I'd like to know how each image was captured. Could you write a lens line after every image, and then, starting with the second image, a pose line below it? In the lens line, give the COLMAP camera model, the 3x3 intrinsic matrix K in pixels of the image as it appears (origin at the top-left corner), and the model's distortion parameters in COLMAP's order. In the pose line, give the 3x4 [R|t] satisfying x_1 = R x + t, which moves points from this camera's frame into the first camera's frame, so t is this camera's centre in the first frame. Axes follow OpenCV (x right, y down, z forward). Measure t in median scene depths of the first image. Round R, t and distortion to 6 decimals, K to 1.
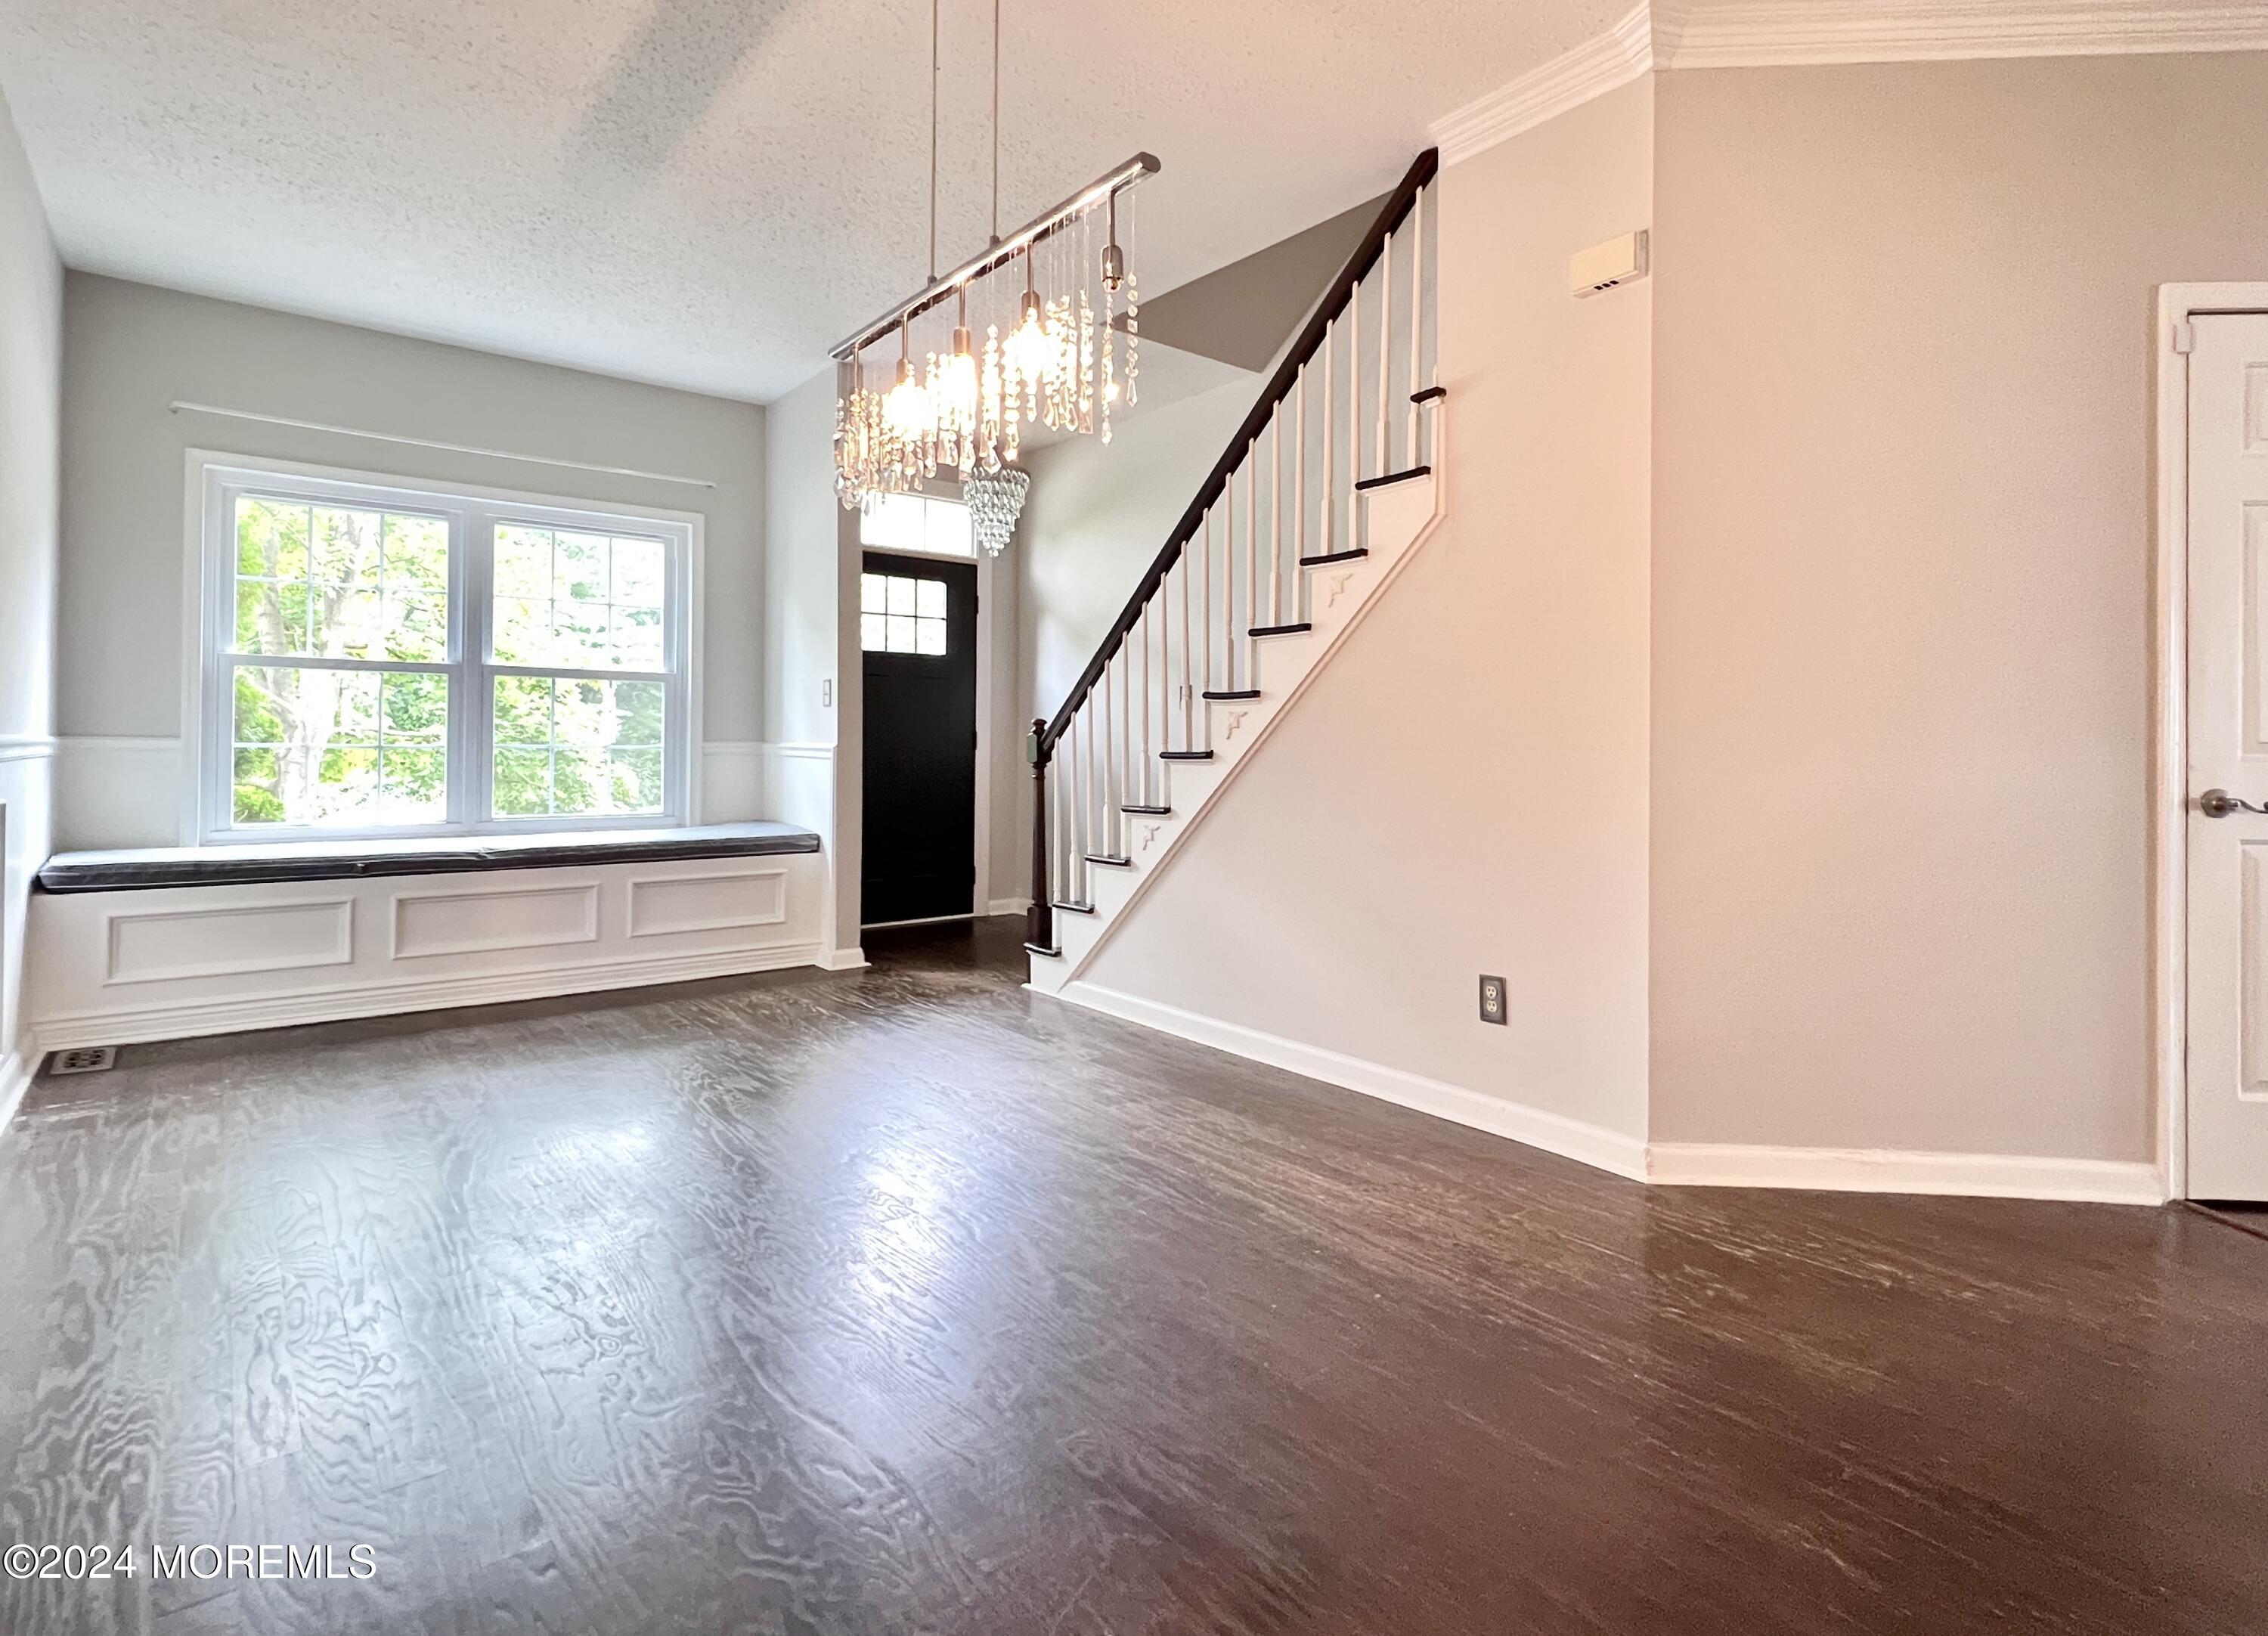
lens RADIAL K [[1162.6, 0, 1174.4], [0, 1162.6, 740.4], [0, 0, 1]] dist [0.003909, 0.000170]
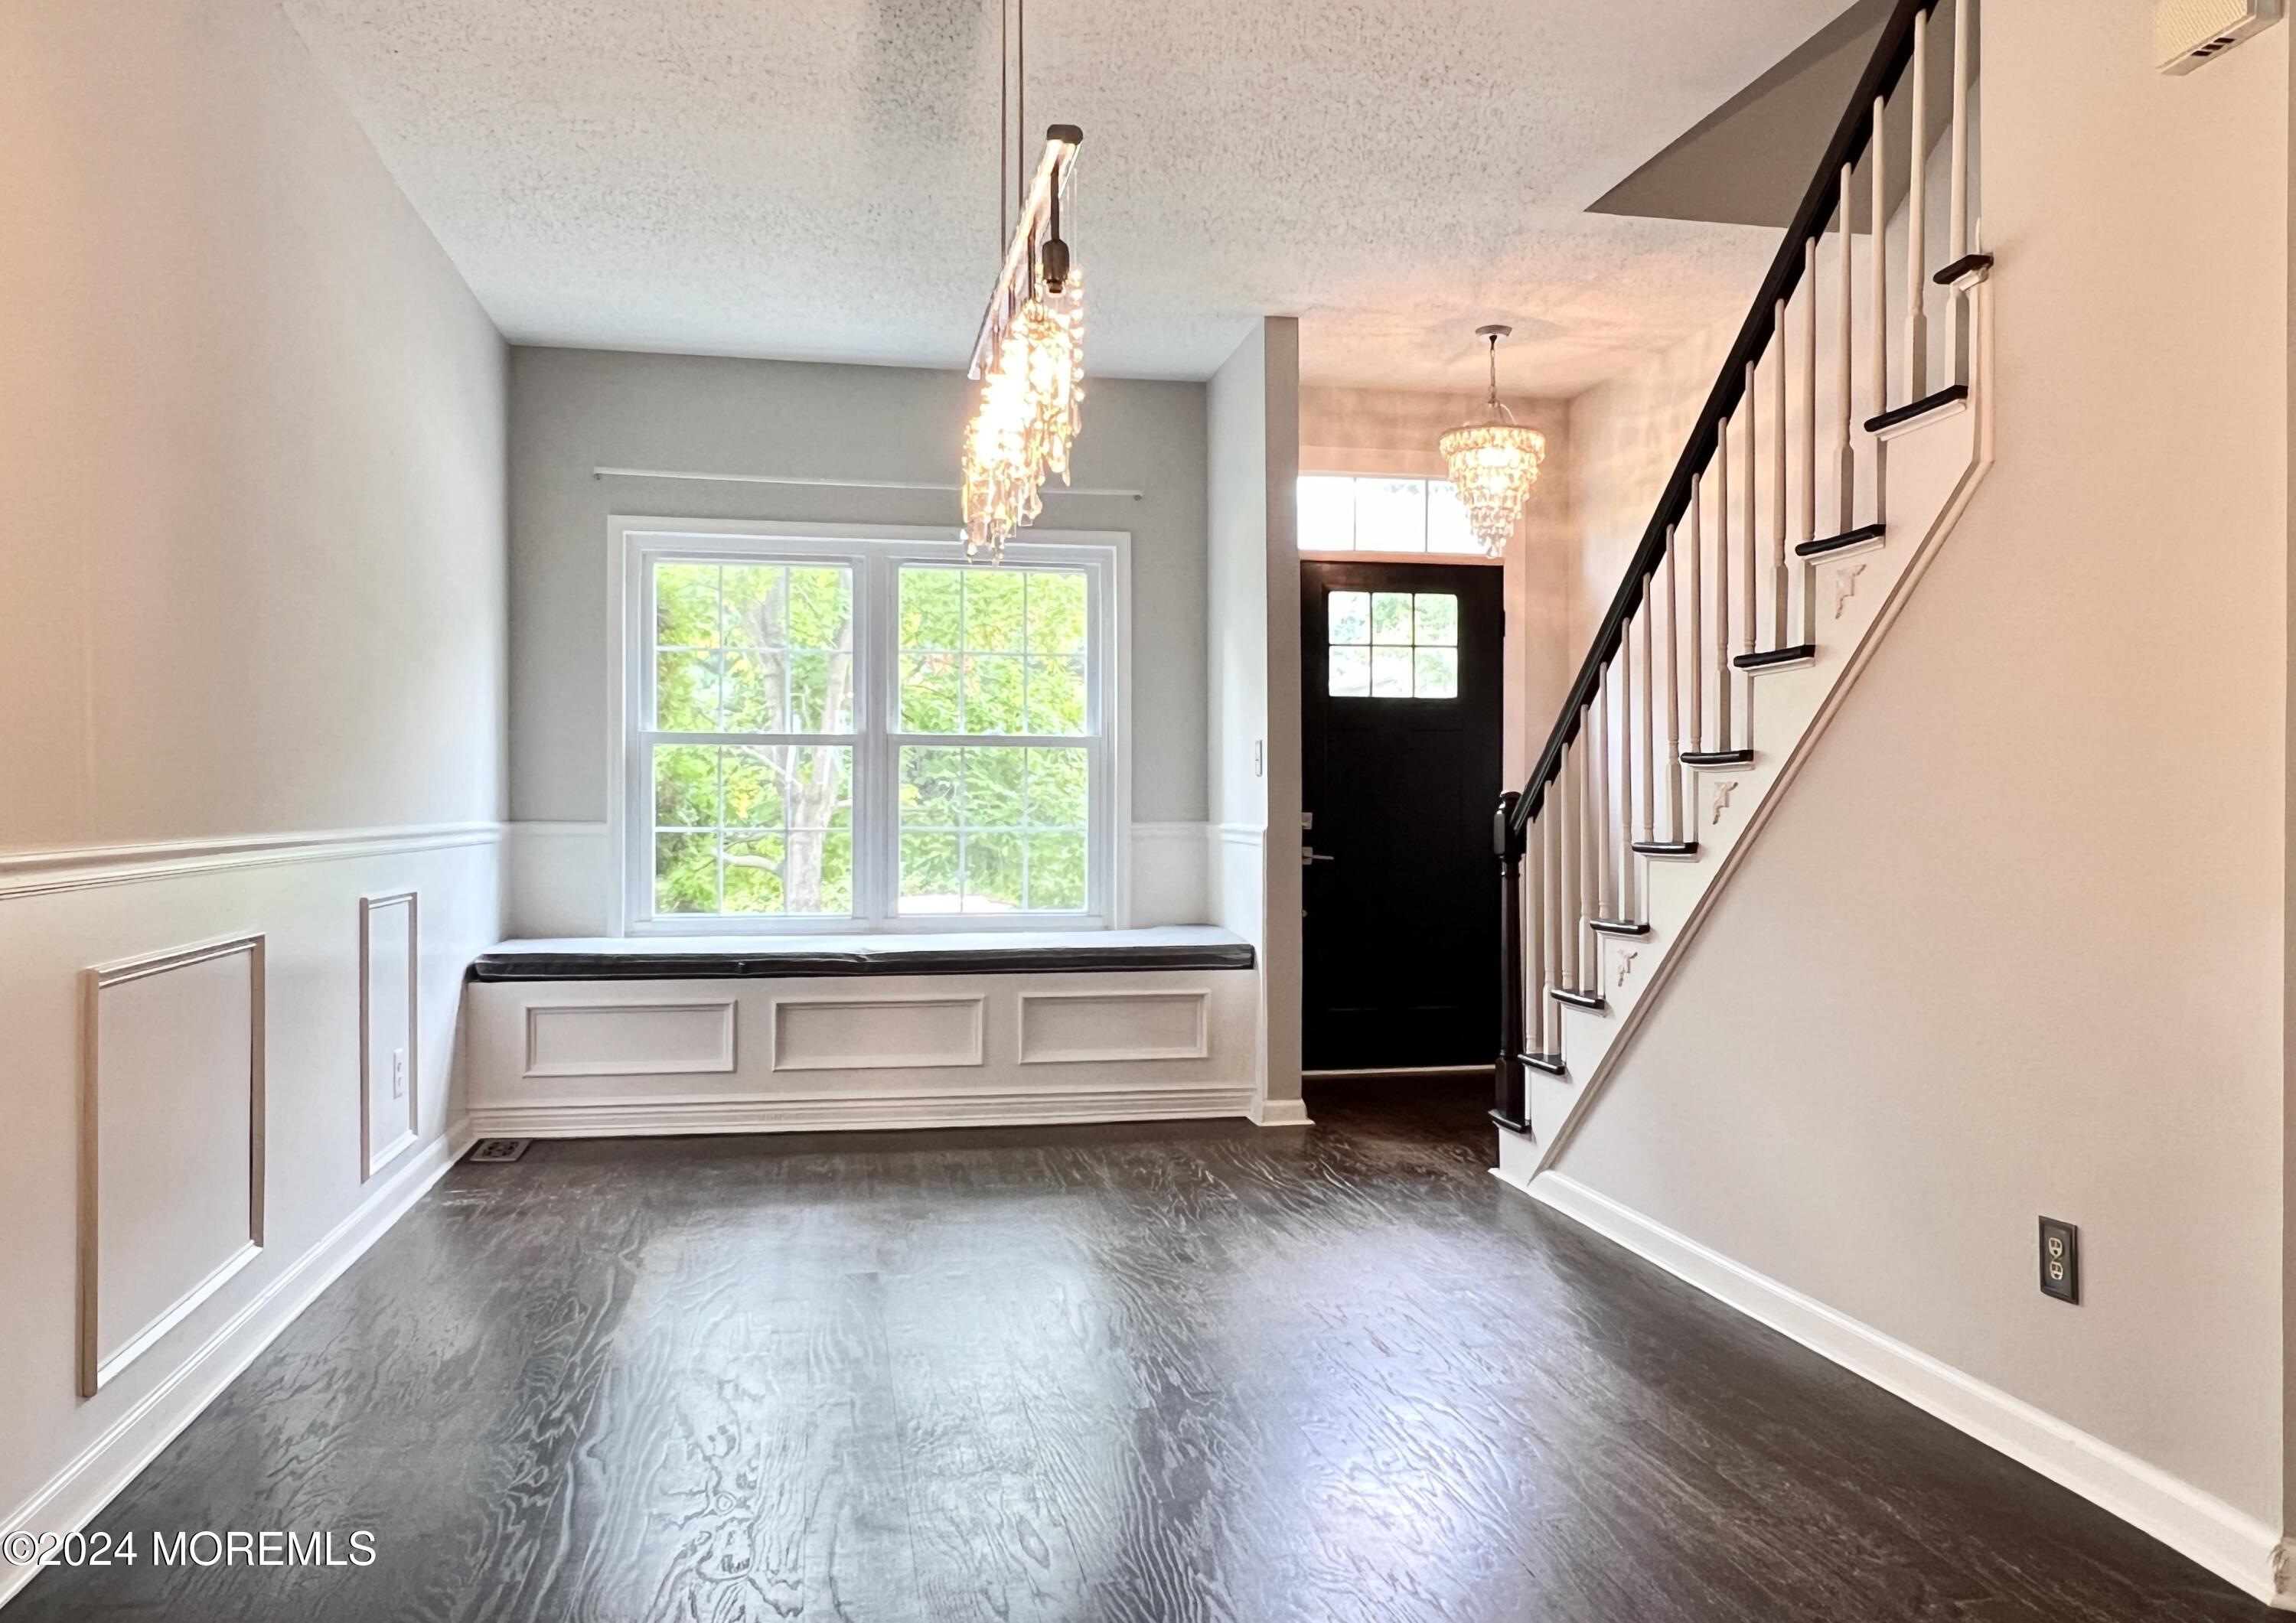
lens RADIAL K [[1705.8, 0, 1146.9], [0, 1705.8, 818.8], [0, 0, 1]] dist [0.008210, -0.000895]
pose [[0.876131, -0.003253, -0.482061, 0.240262], [0.007231, 0.999953, 0.006394, -0.012812], [0.482018, -0.009088, 0.876114, -0.004069]]
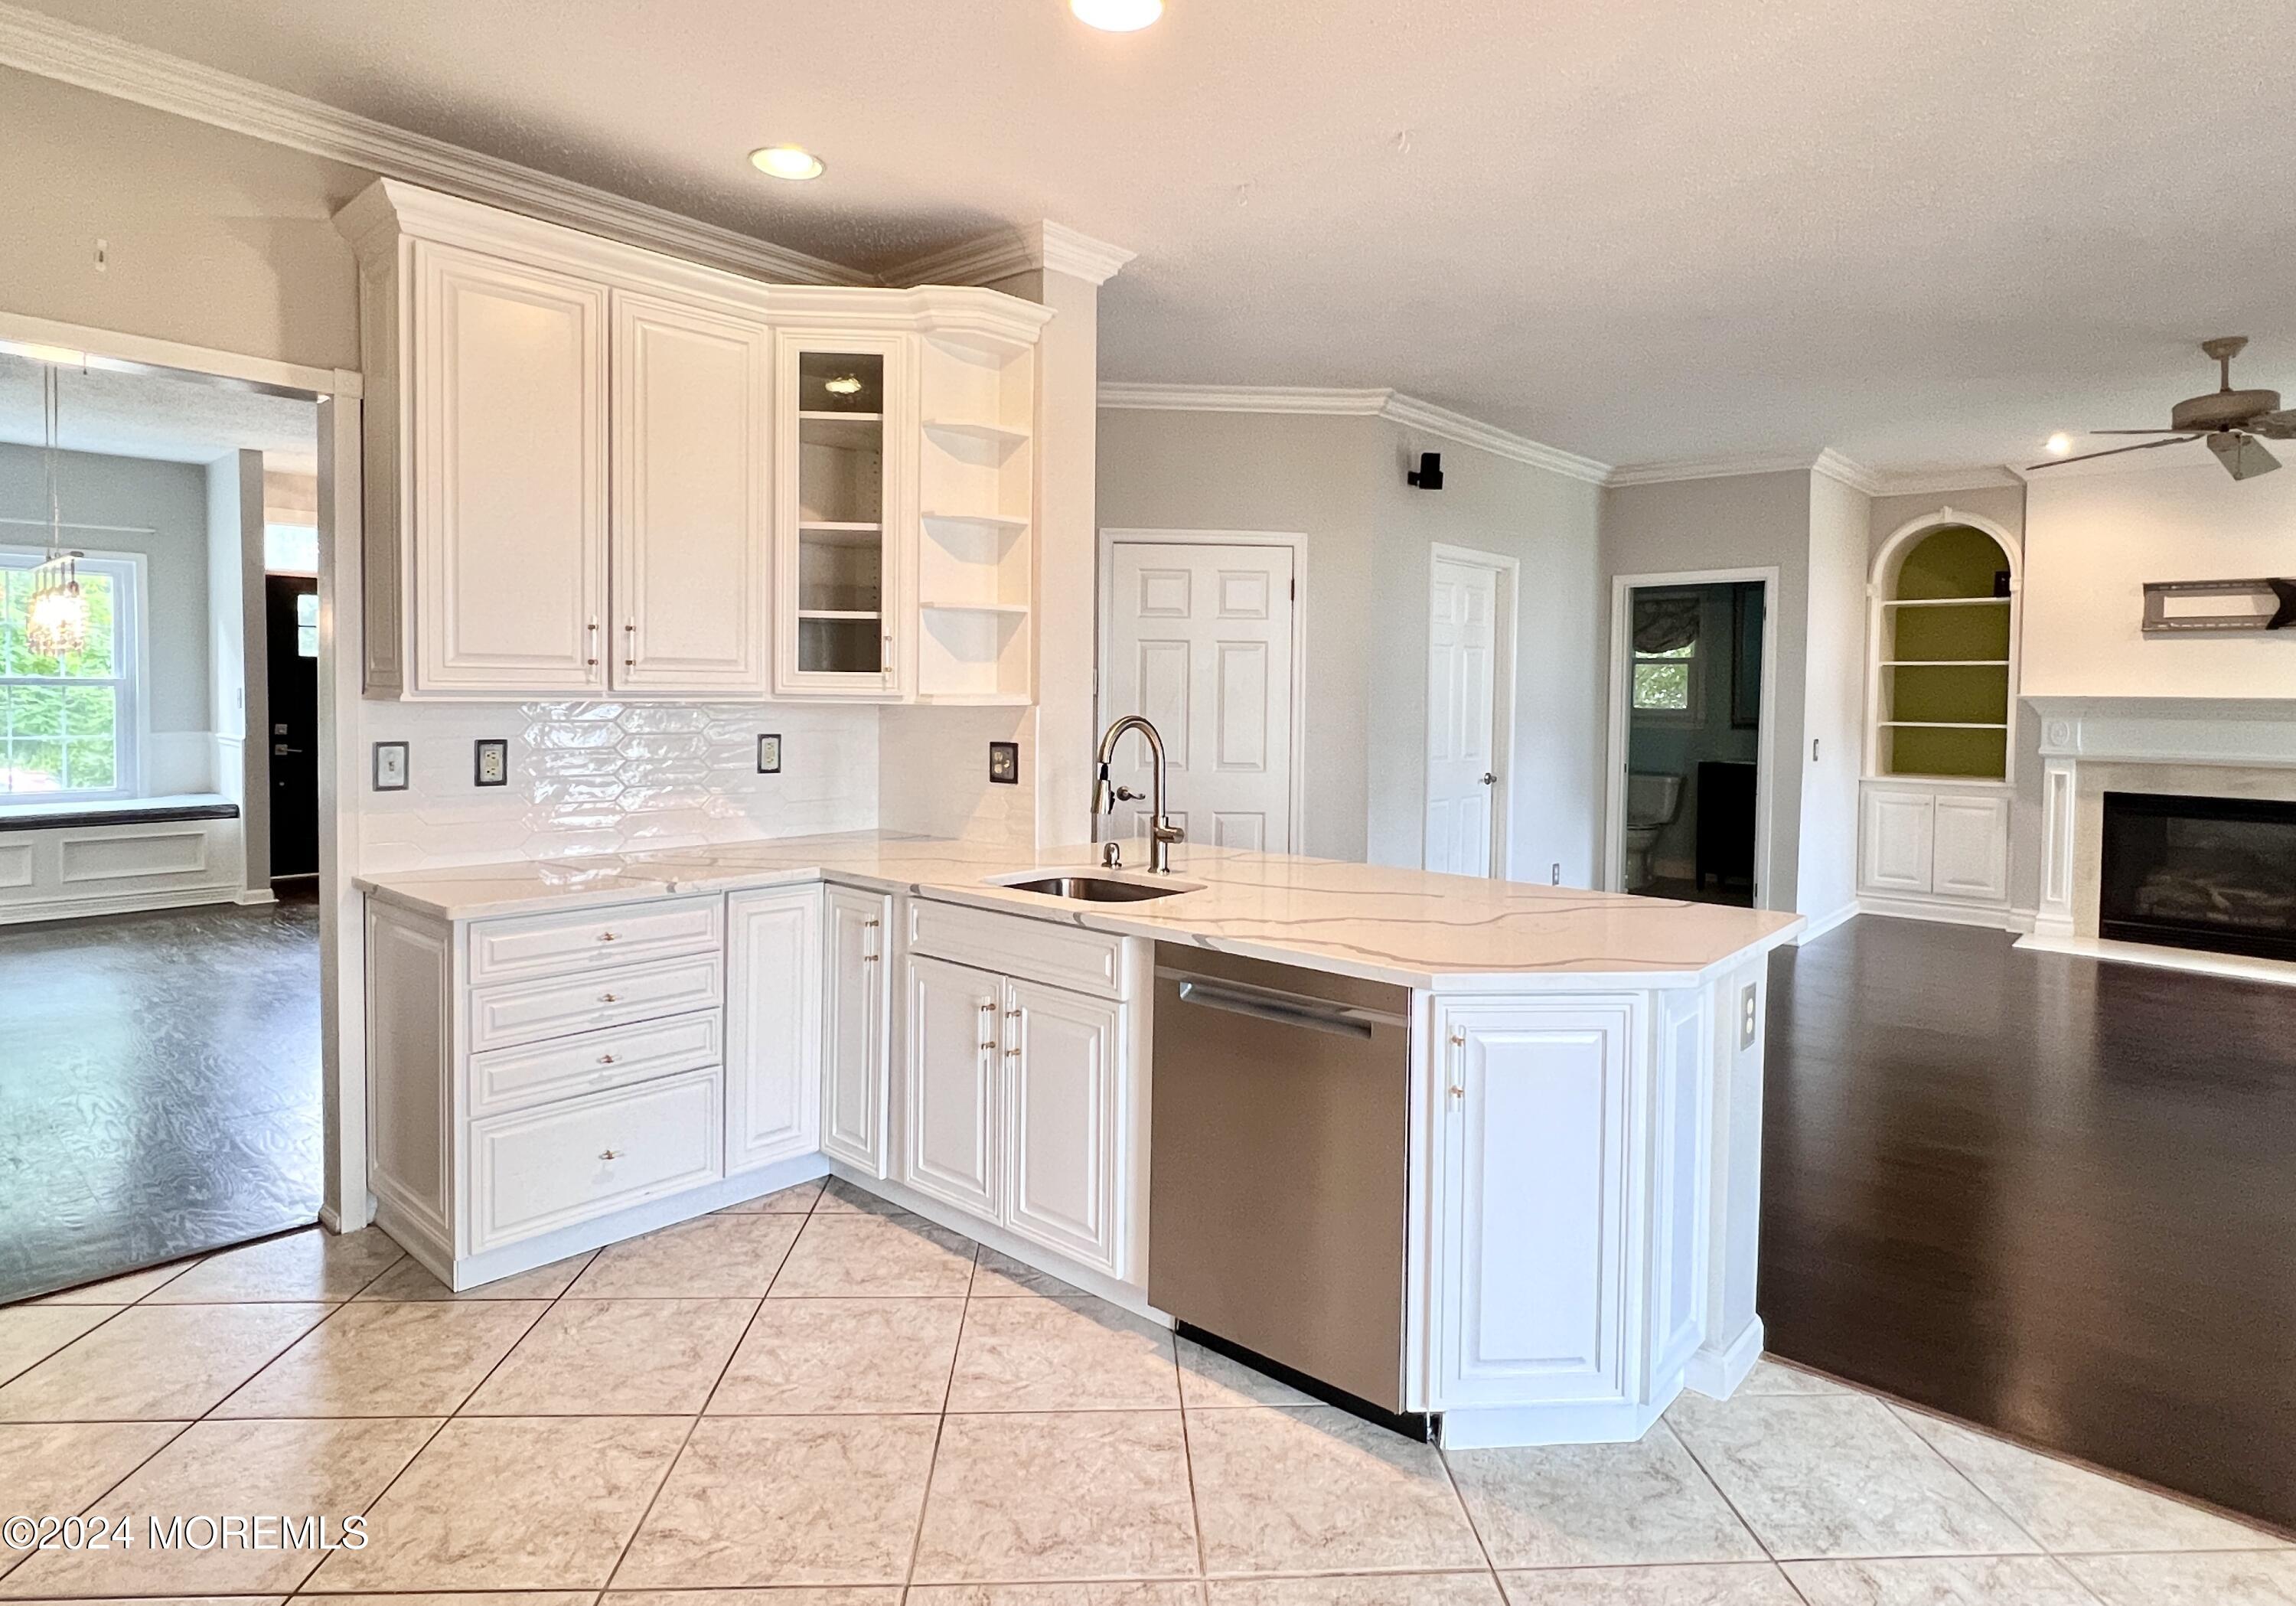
lens RADIAL K [[1258.6, 0, 1167.0], [0, 1258.6, 728.6], [0, 0, 1]] dist [0.001970, 0.000772]
pose [[0.989721, 0.000226, 0.143009, 0.768427], [-0.005994, 0.999185, 0.039906, -0.098713], [-0.142883, -0.040353, 0.988917, -0.814175]]
